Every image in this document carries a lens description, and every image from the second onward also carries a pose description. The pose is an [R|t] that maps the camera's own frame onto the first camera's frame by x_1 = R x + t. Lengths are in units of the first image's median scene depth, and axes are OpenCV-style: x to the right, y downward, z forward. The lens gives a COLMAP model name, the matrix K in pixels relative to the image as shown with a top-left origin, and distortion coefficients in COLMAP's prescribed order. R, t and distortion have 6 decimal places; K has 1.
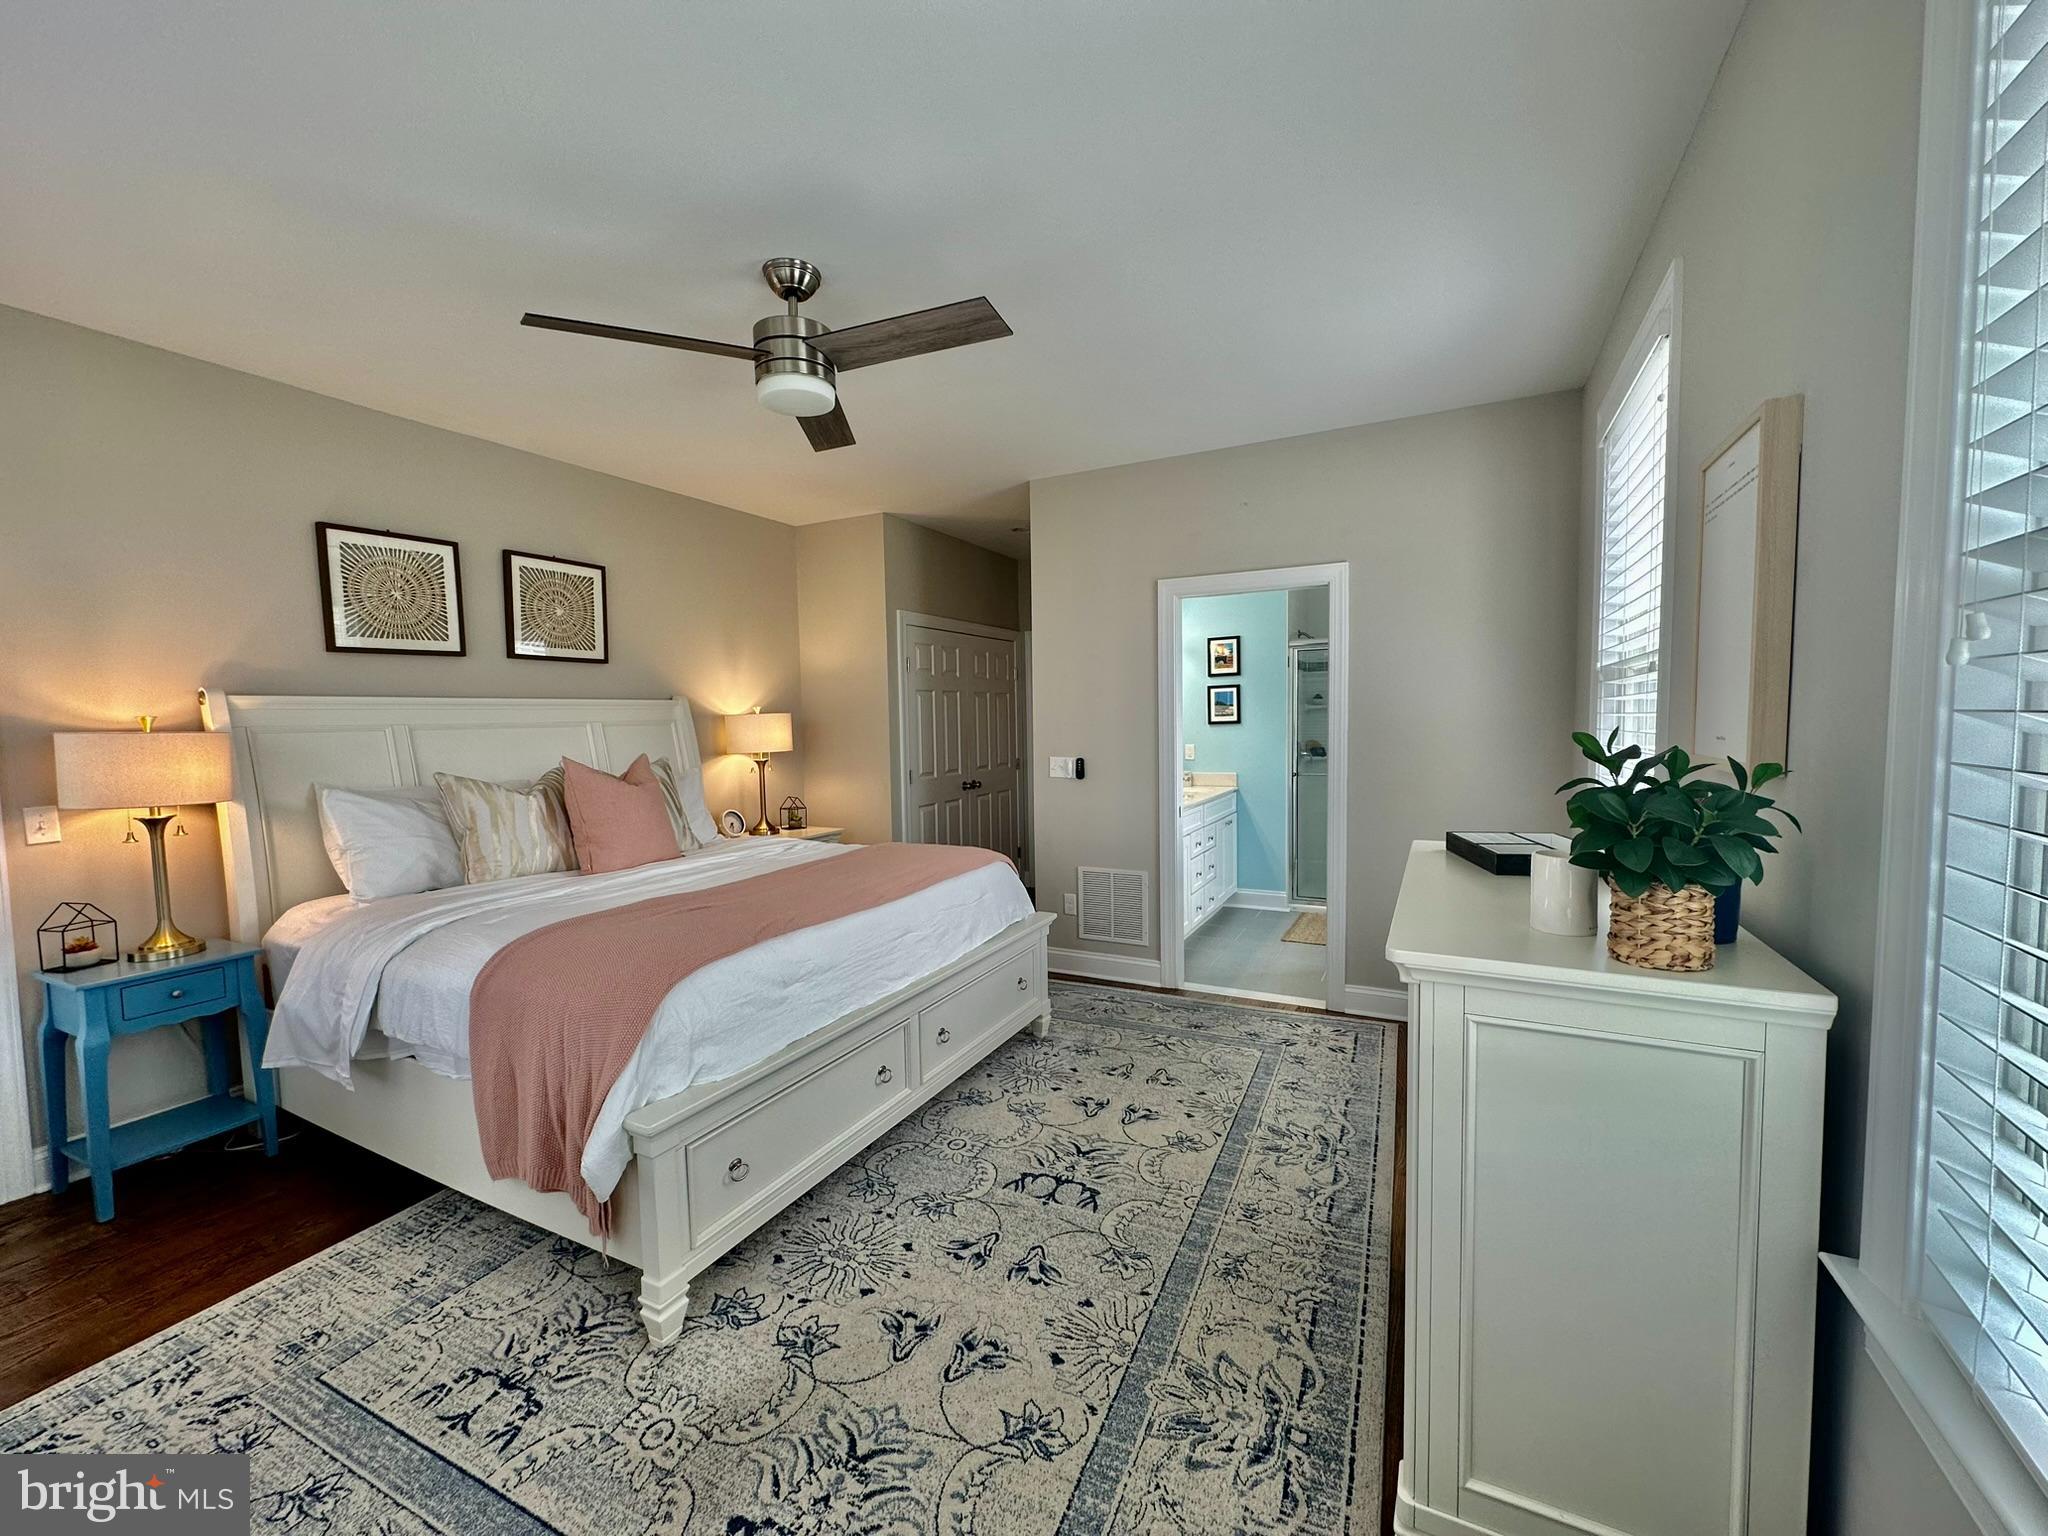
lens RADIAL K [[816.2, 0, 1024.0], [0, 816.2, 768.0], [0, 0, 1]] dist [-0.000788, 0.000389]
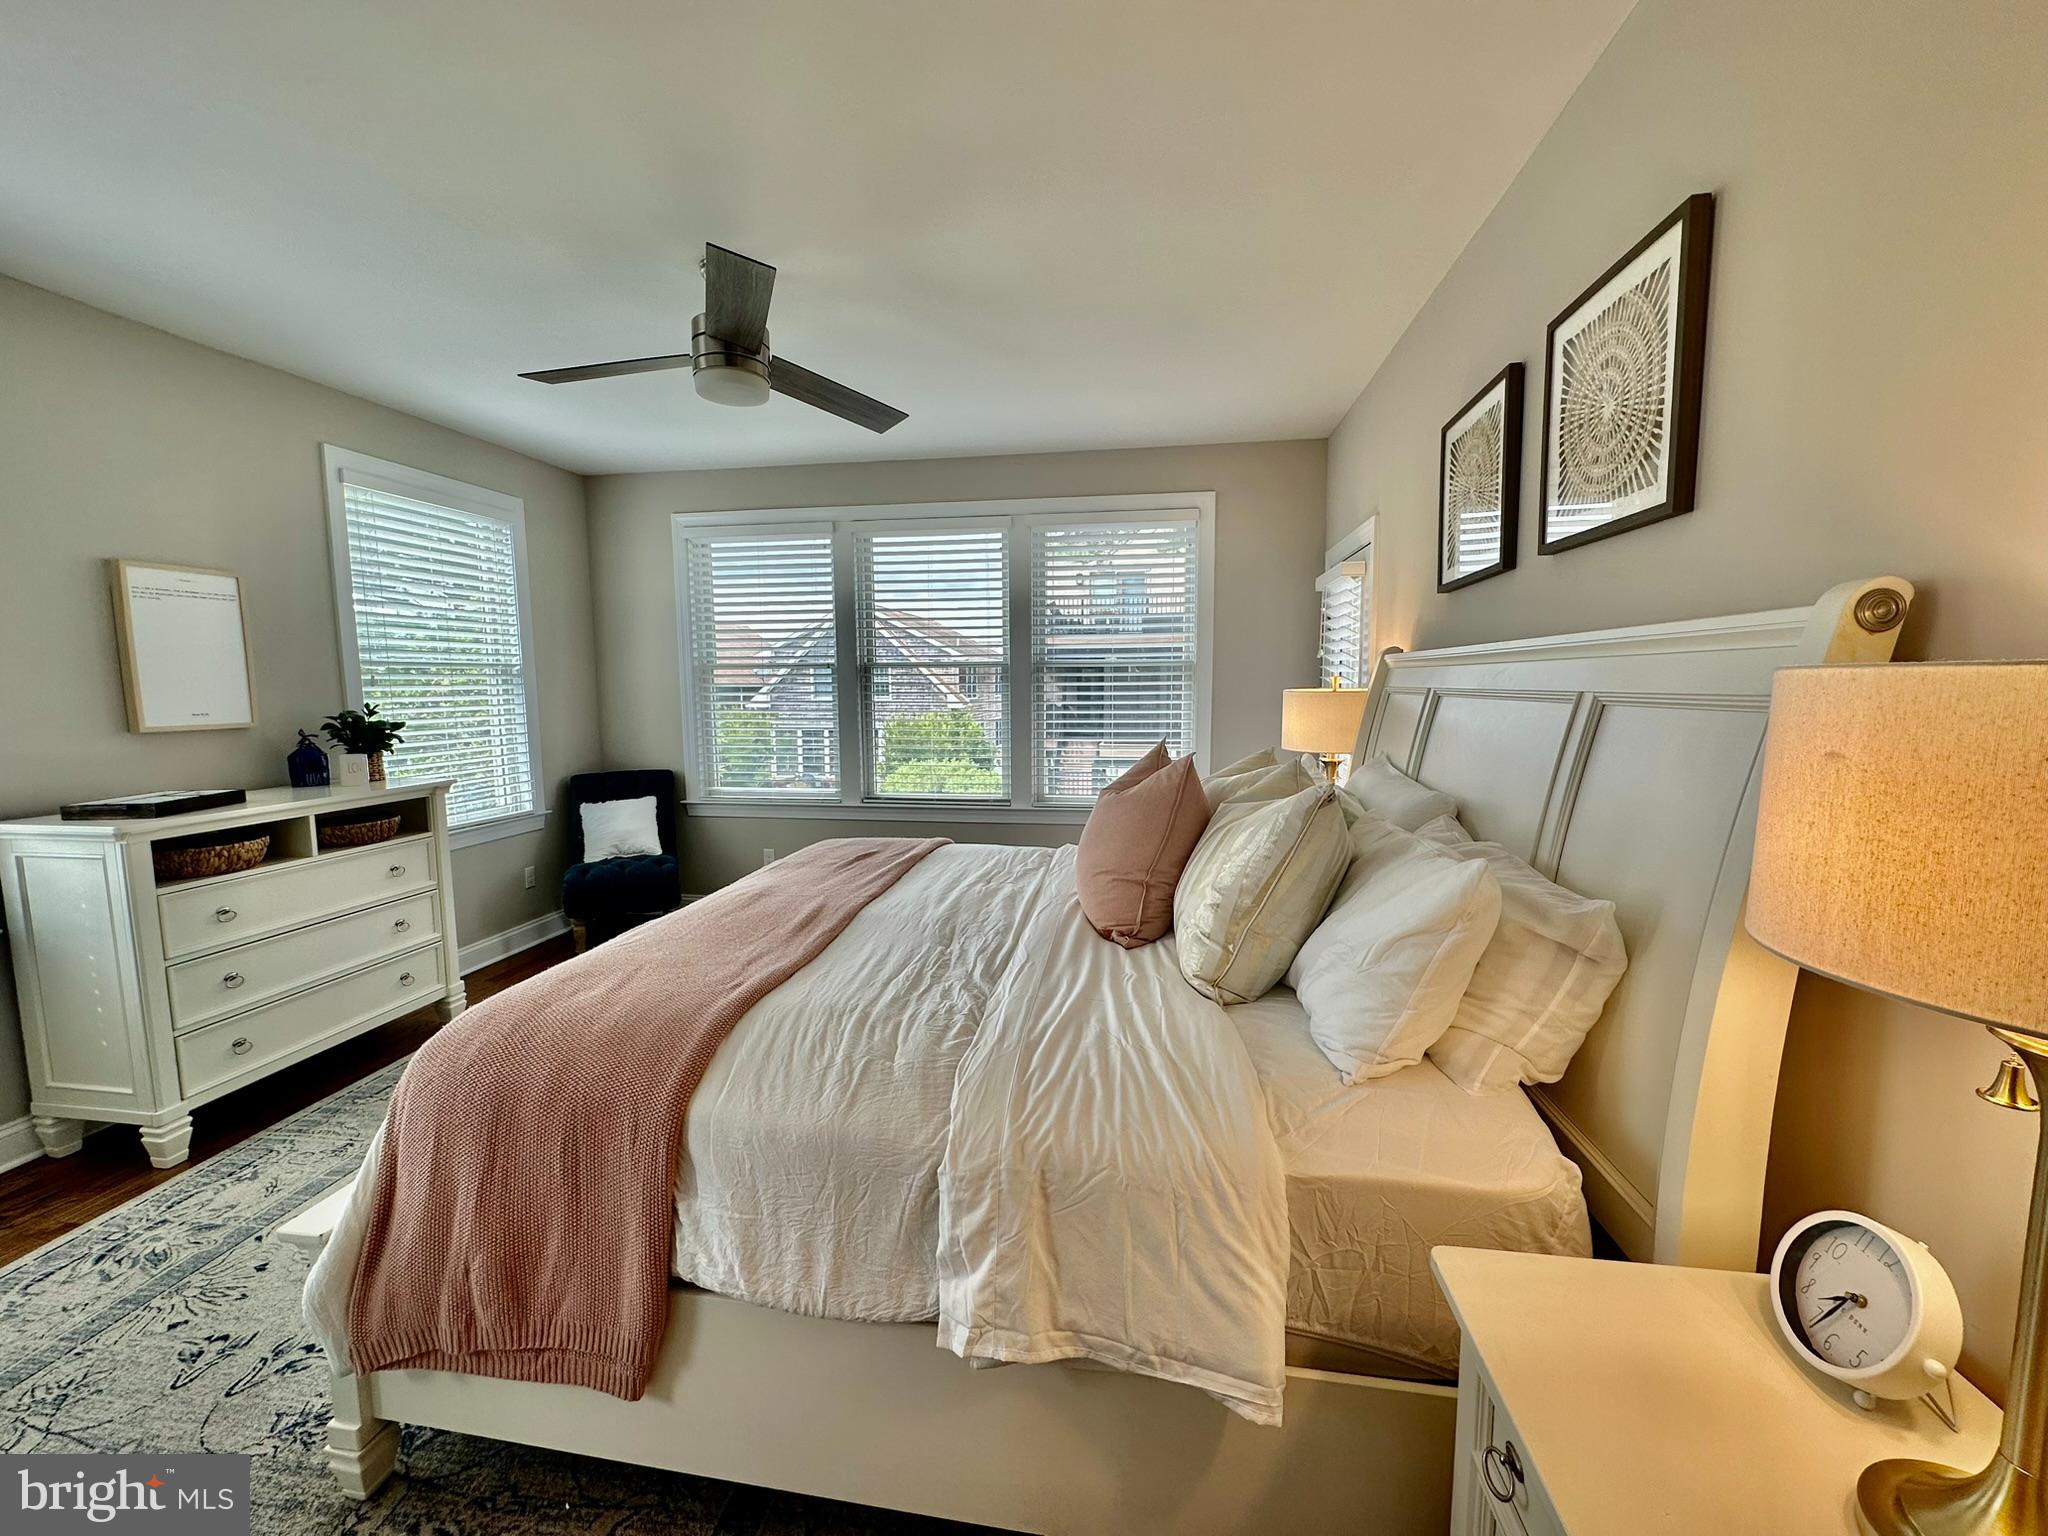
lens RADIAL K [[816.2, 0, 1024.0], [0, 816.2, 768.0], [0, 0, 1]] dist [-0.000788, 0.000389]
pose [[-0.948947, 0.059849, -0.309707, -0.243857], [0.005163, 0.984651, 0.174459, -0.128228], [0.315394, 0.163954, -0.934690, 1.876851]]
